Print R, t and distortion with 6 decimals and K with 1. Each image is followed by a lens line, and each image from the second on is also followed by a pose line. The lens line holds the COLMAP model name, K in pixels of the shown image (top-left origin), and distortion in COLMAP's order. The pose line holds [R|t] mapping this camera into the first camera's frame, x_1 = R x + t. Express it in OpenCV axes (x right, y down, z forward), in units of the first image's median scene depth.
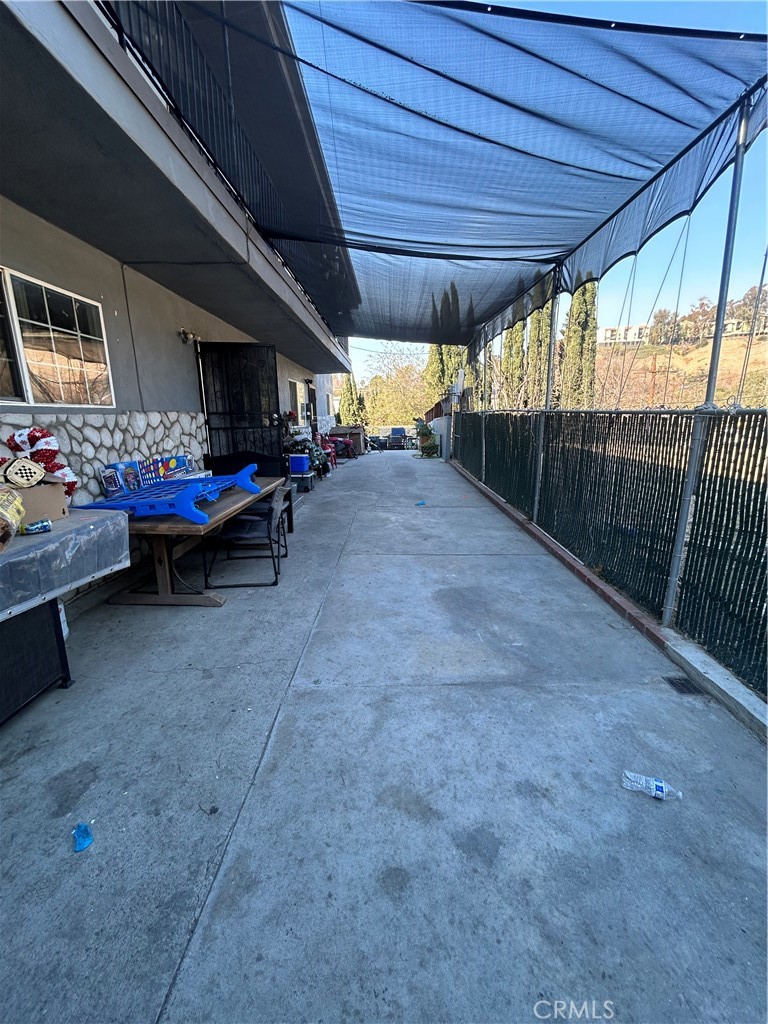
lens RADIAL K [[413.3, 0, 384.9], [0, 413.3, 509.7], [0, 0, 1]] dist [-0.000321, 0.000364]
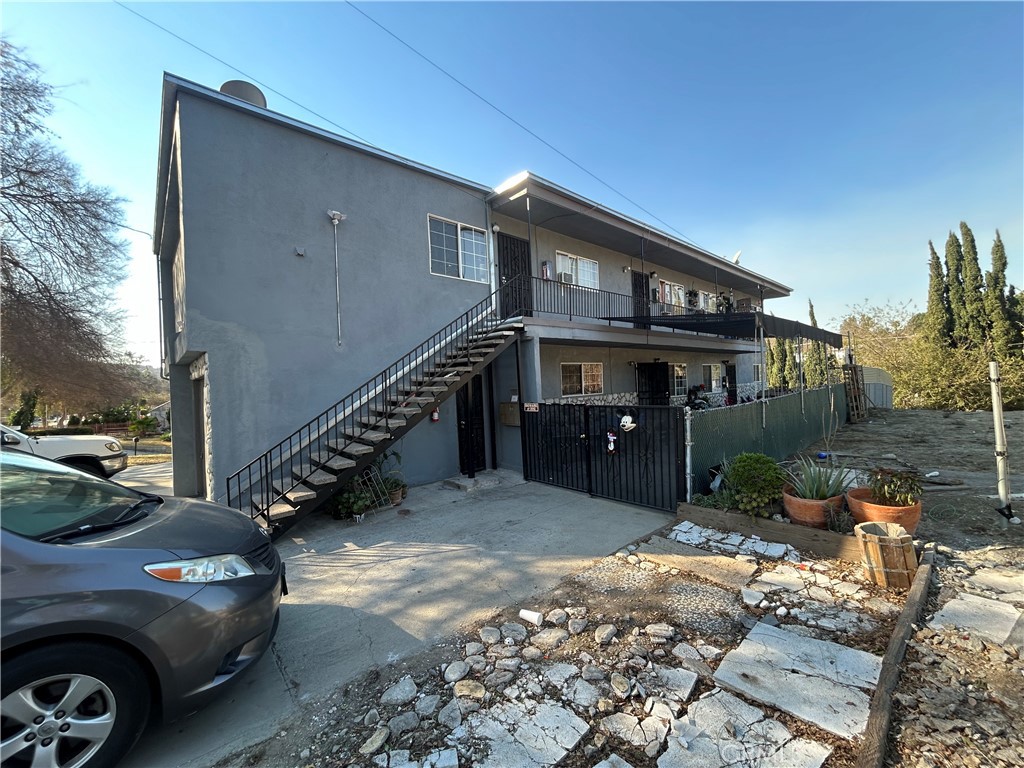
lens RADIAL K [[413.3, 0, 511.8], [0, 413.3, 383.1], [0, 0, 1]] dist [-0.000321, 0.000364]
pose [[0.677421, -0.017236, -0.735393, 0.912498], [-0.127276, 0.981901, -0.140256, 0.158156], [0.724501, 0.188610, 0.662967, -1.227814]]
